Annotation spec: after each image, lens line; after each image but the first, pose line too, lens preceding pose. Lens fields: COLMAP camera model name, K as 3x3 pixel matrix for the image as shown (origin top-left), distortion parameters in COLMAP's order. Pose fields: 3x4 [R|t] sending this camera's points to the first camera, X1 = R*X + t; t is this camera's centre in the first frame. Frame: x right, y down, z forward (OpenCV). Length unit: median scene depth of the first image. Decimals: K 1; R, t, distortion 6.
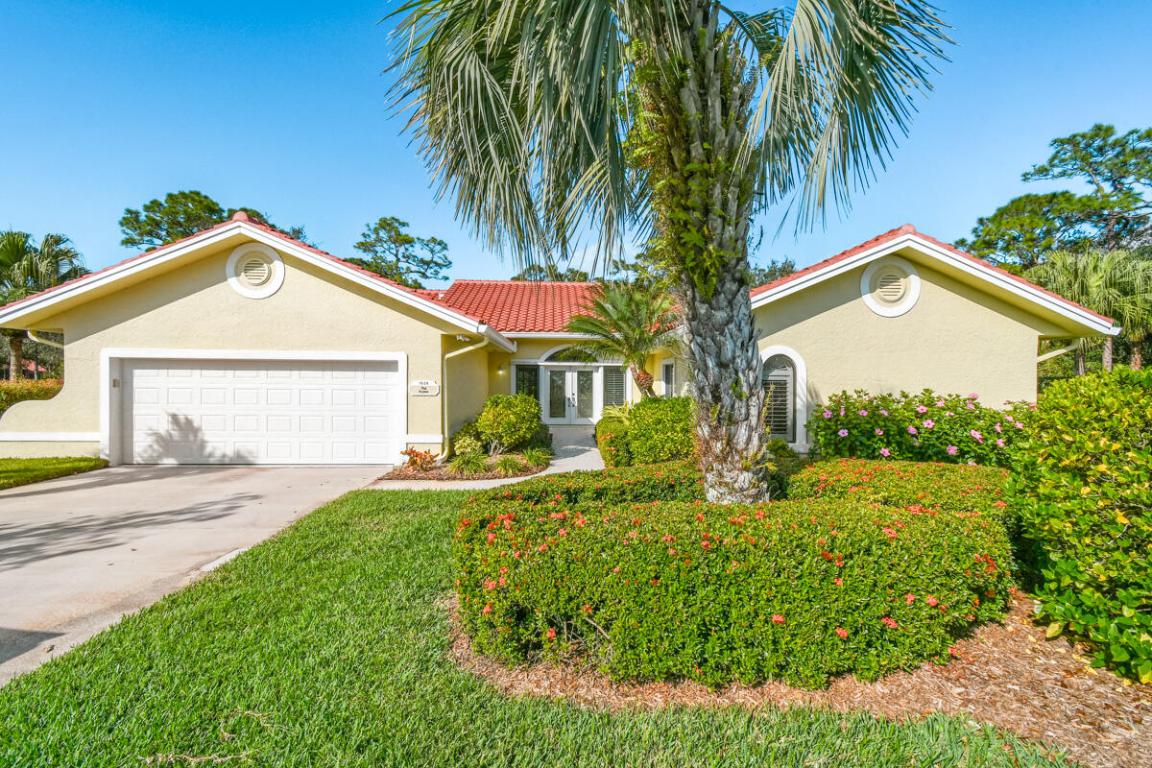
lens RADIAL K [[505.2, 0, 576.0], [0, 505.2, 384.0], [0, 0, 1]] dist [0.002285, 0.000085]
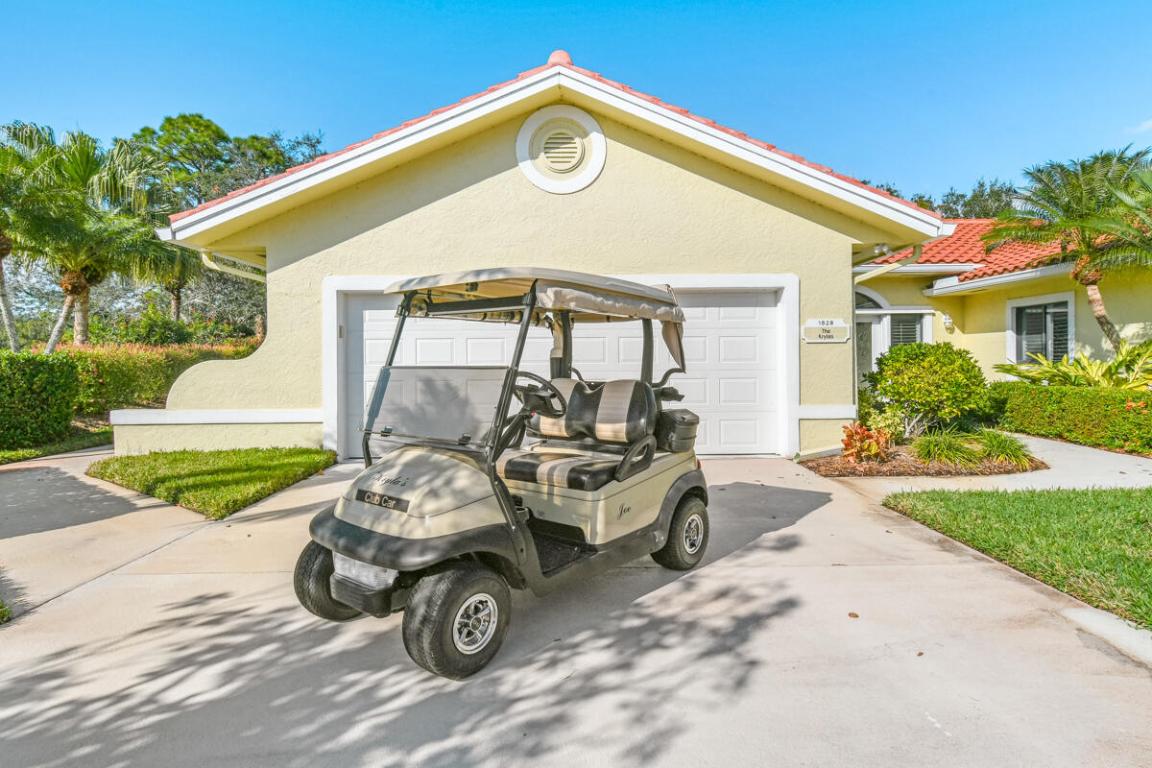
lens RADIAL K [[633.6, 0, 576.0], [0, 633.6, 361.7], [0, 0, 1]] dist [-0.005280, -0.001449]
pose [[0.999529, -0.017186, -0.025413, -0.590160], [0.017020, 0.999832, -0.006752, 0.046640], [0.025525, 0.006317, 0.999654, 0.206356]]
